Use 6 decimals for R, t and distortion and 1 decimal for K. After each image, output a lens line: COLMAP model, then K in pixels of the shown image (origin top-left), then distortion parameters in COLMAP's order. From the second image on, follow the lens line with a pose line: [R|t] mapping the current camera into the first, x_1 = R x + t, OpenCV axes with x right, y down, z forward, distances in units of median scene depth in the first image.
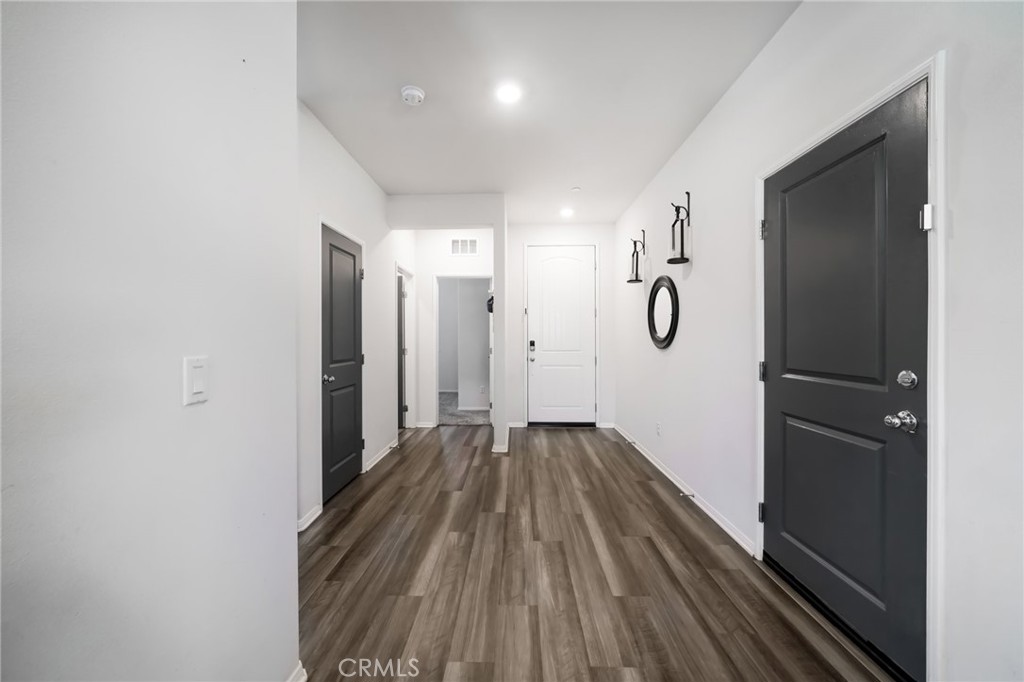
lens RADIAL K [[435.3, 0, 511.0], [0, 435.3, 339.5], [0, 0, 1]] dist [0.000580, 0.000138]
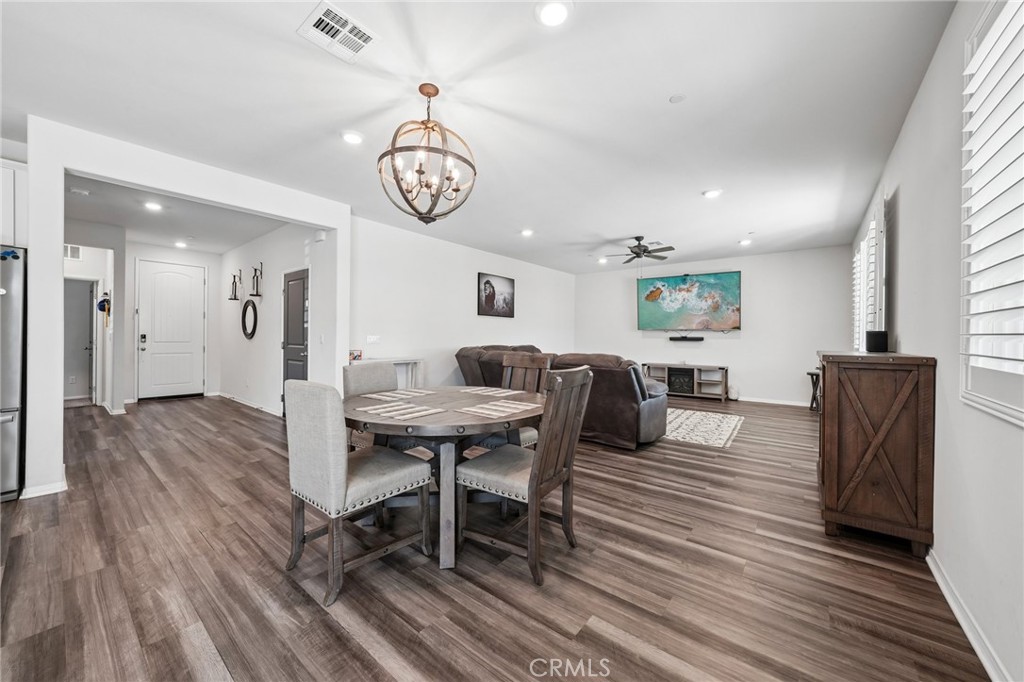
lens RADIAL K [[375.1, 0, 506.2], [0, 375.1, 335.3], [0, 0, 1]] dist [-0.001491, -0.000243]
pose [[0.643845, 0.006104, 0.765132, -0.173601], [-0.003847, 0.999981, -0.004740, 0.009755], [-0.765146, 0.000108, 0.643856, -0.877352]]
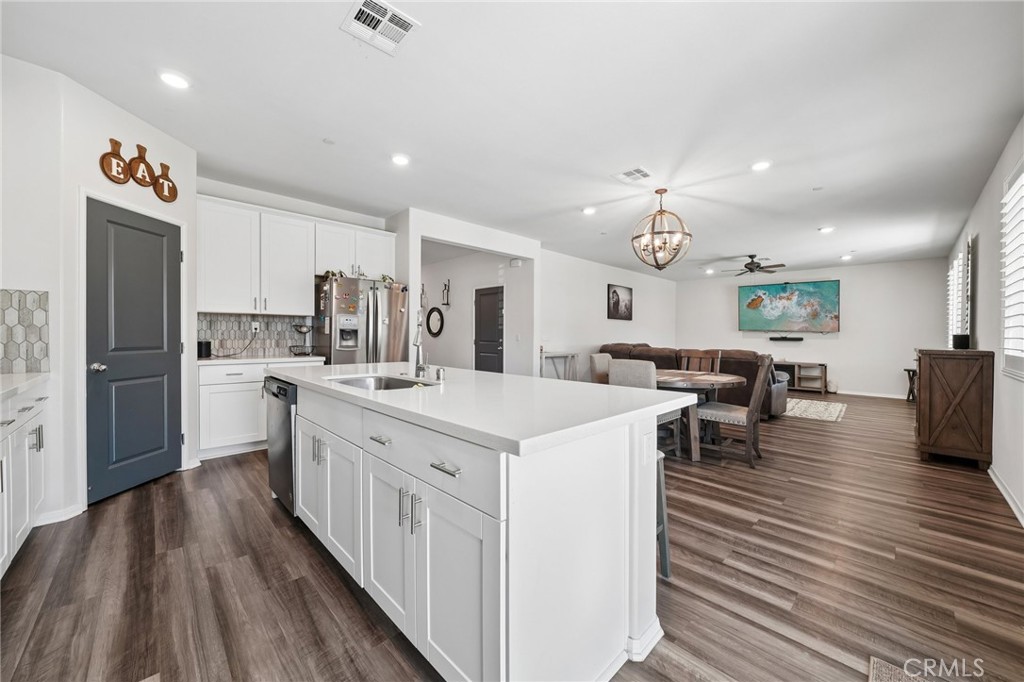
lens RADIAL K [[382.5, 0, 517.3], [0, 382.5, 332.7], [0, 0, 1]] dist [-0.000826, 0.000610]
pose [[0.723251, 0.011487, 0.690490, -0.794795], [-0.008910, 0.999934, -0.007301, 0.008889], [-0.690528, -0.000872, 0.723305, -0.876604]]
